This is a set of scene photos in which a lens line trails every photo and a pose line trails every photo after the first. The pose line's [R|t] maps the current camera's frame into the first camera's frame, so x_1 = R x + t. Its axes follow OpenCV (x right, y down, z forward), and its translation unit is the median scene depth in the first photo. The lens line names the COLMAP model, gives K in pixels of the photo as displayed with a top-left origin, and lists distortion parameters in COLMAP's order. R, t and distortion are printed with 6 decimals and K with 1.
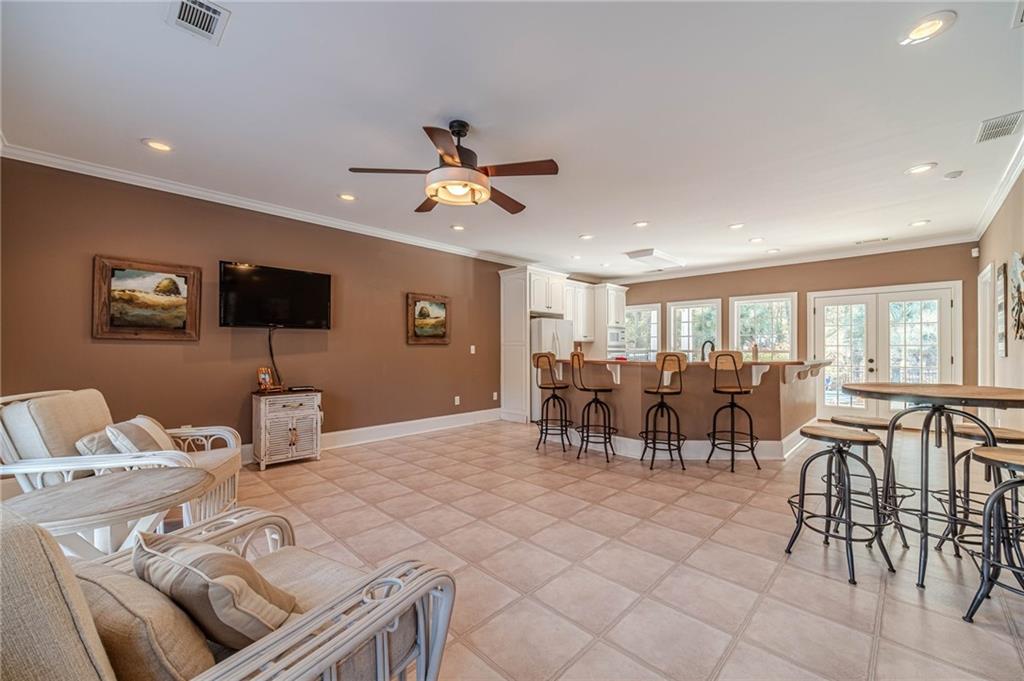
lens RADIAL K [[396.0, 0, 509.3], [0, 396.0, 345.4], [0, 0, 1]] dist [0.000704, 0.000049]
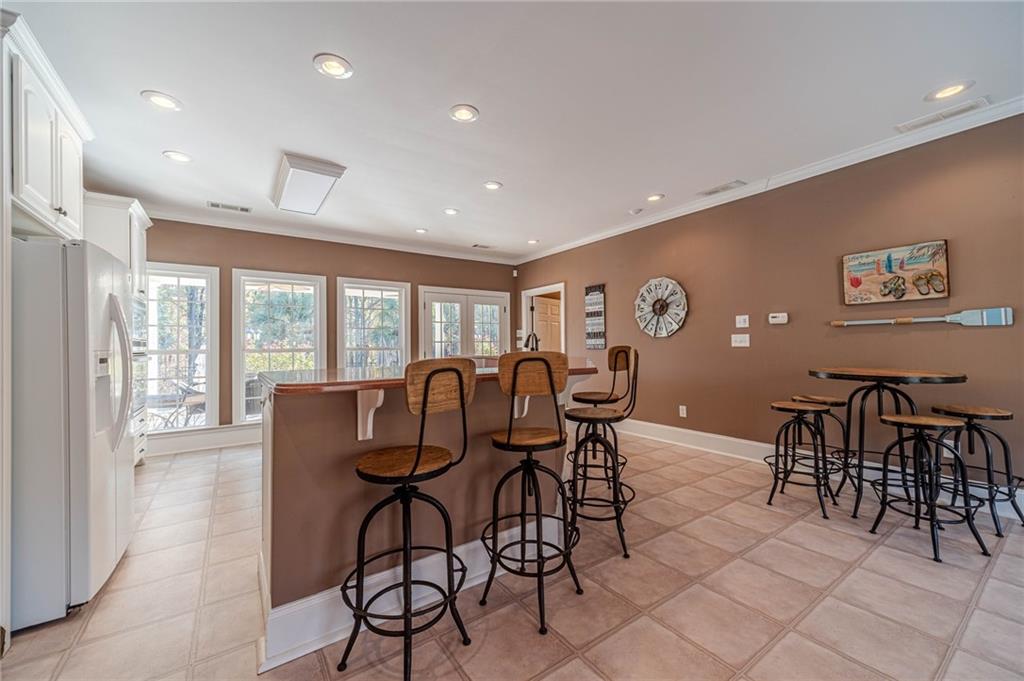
lens RADIAL K [[396.0, 0, 508.9], [0, 396.0, 341.6], [0, 0, 1]] dist [0.000704, 0.000049]
pose [[0.177703, 0.002292, 0.984081, -0.163956], [0.000323, 0.999997, -0.002388, 0.003362], [-0.984084, 0.000742, 0.177702, 0.755452]]
